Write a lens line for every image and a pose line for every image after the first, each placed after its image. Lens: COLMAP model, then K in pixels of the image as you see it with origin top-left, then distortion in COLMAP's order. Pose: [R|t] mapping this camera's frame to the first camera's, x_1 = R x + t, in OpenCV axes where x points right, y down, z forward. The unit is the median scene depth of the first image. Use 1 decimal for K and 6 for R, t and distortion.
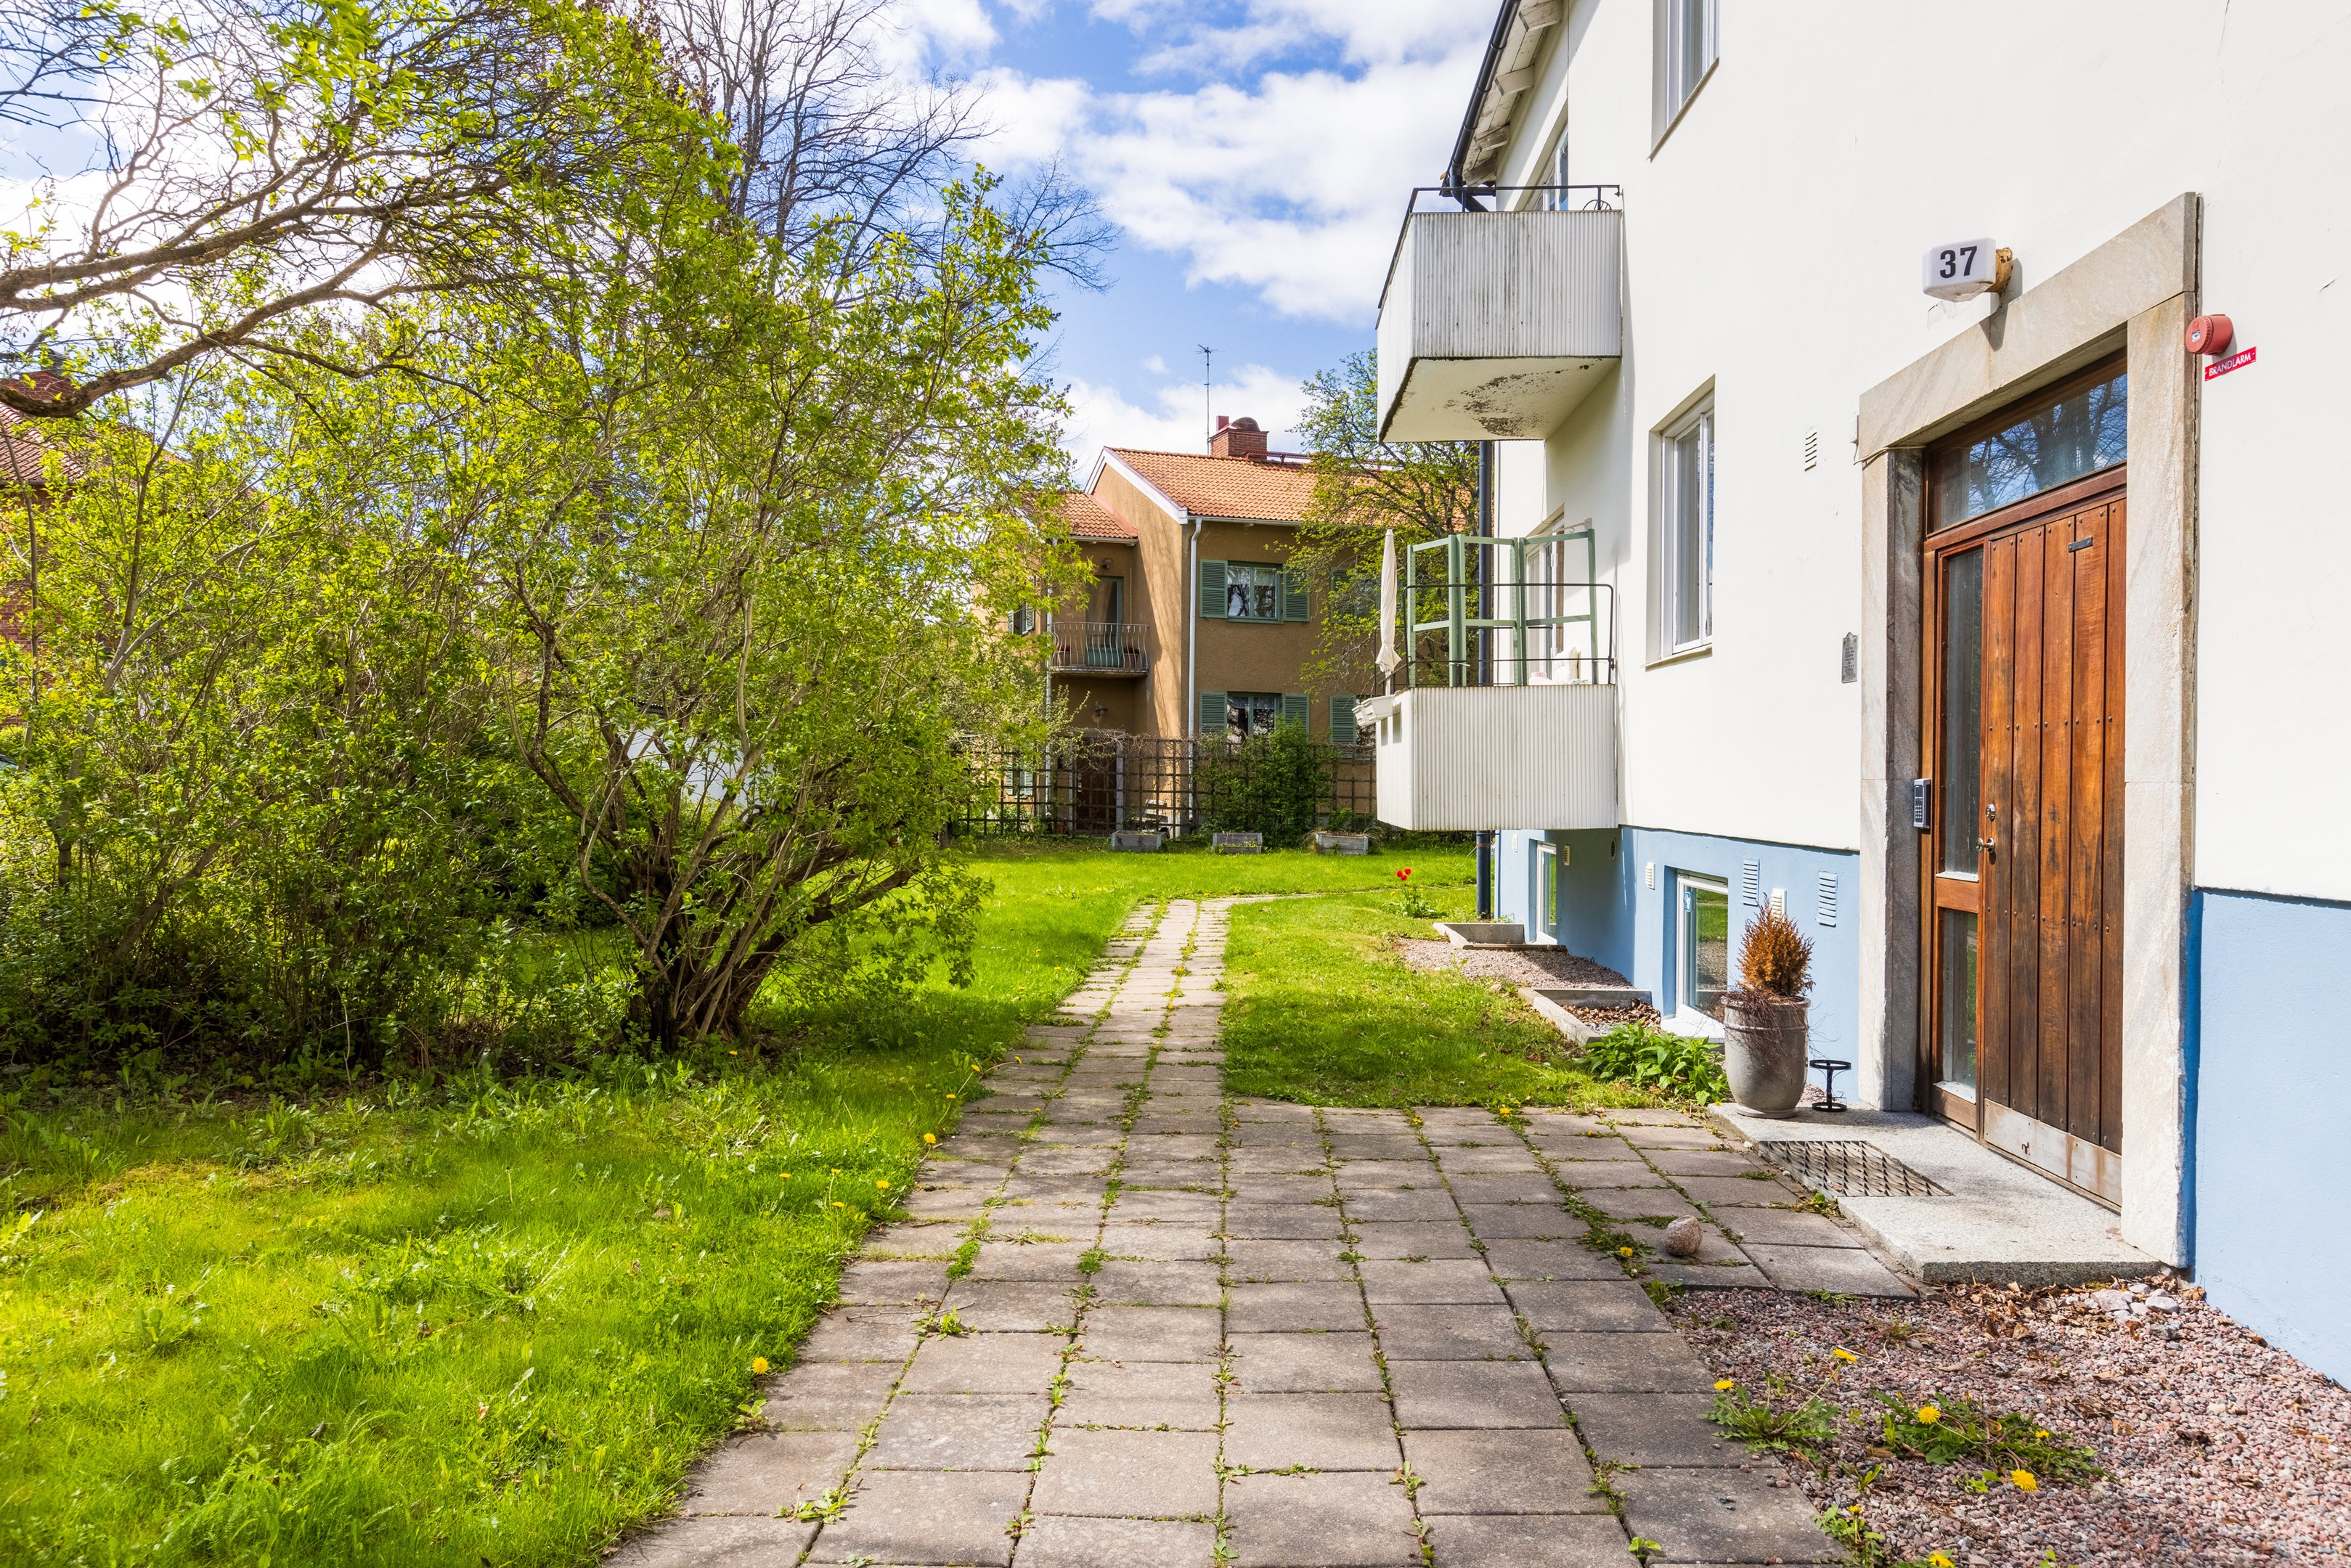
lens RADIAL K [[1560.8, 0, 1171.0], [0, 1560.8, 764.1], [0, 0, 1]] dist [-0.003290, -0.006335]
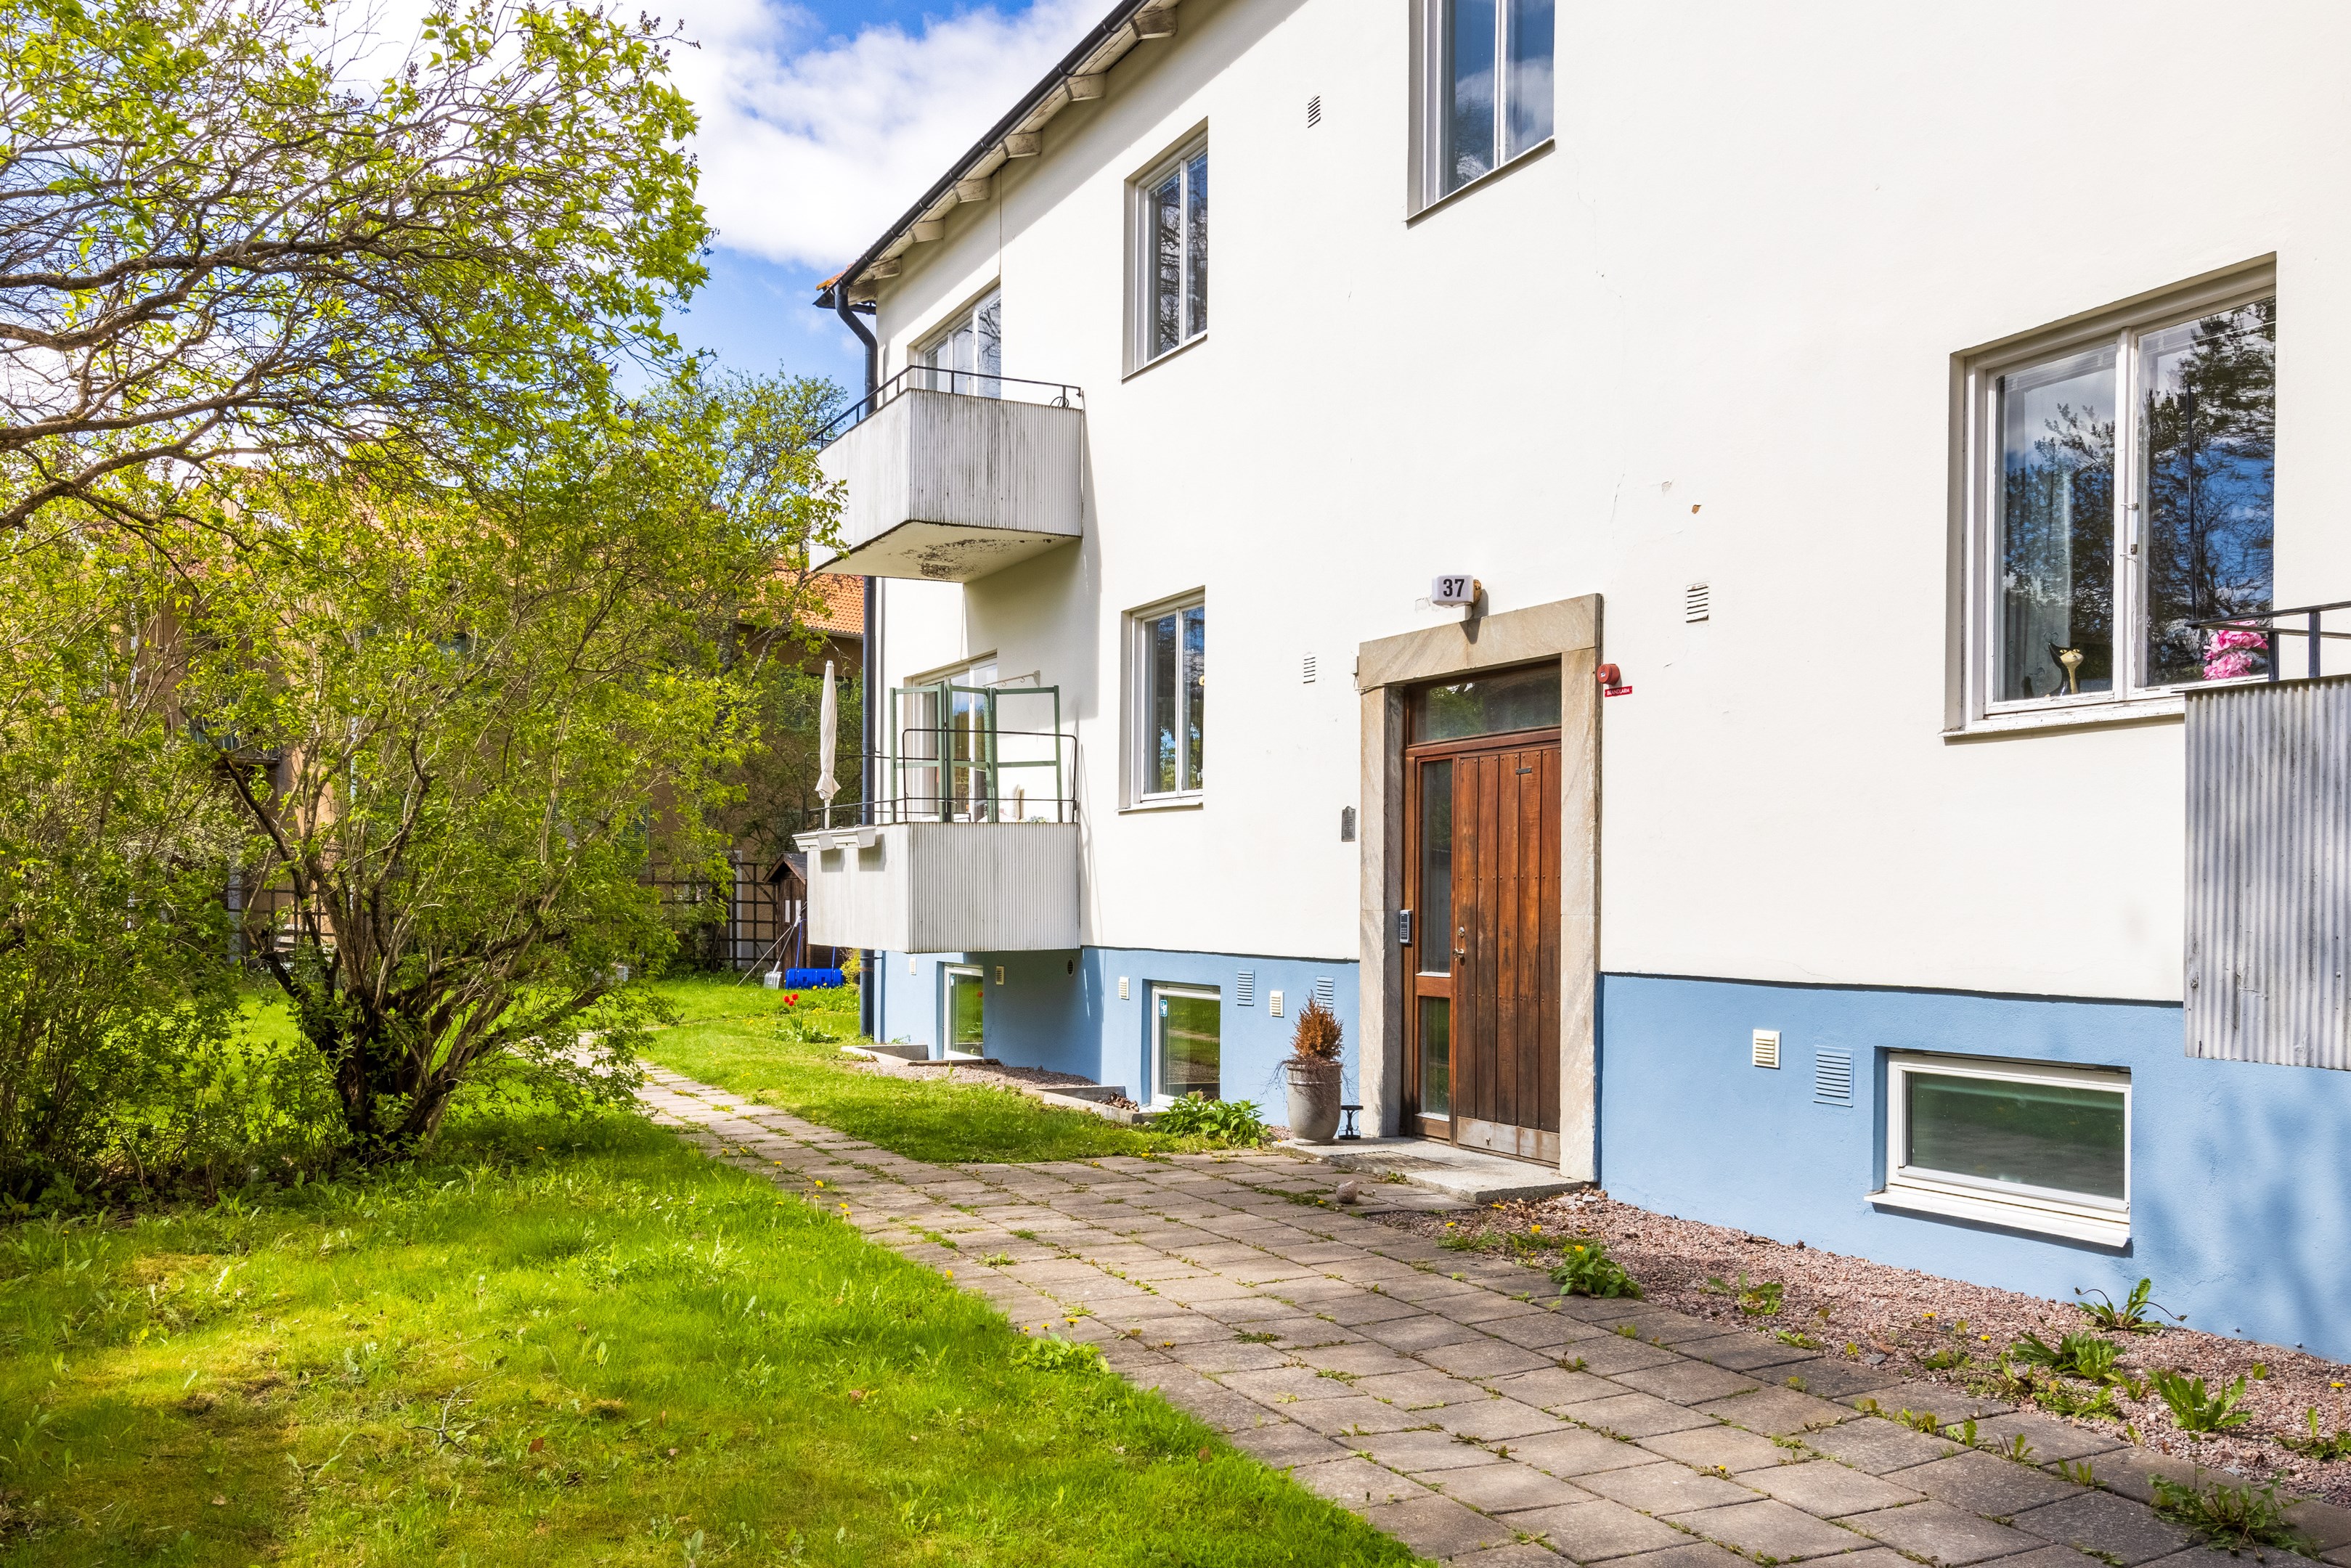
lens RADIAL K [[2069.3, 0, 1170.0], [0, 2069.3, 794.1], [0, 0, 1]] dist [-0.007379, 0.001866]
pose [[0.872821, 0.026468, 0.487322, -0.672894], [-0.007825, 0.999159, -0.040252, -0.019625], [-0.487978, 0.031319, 0.872294, -0.608523]]
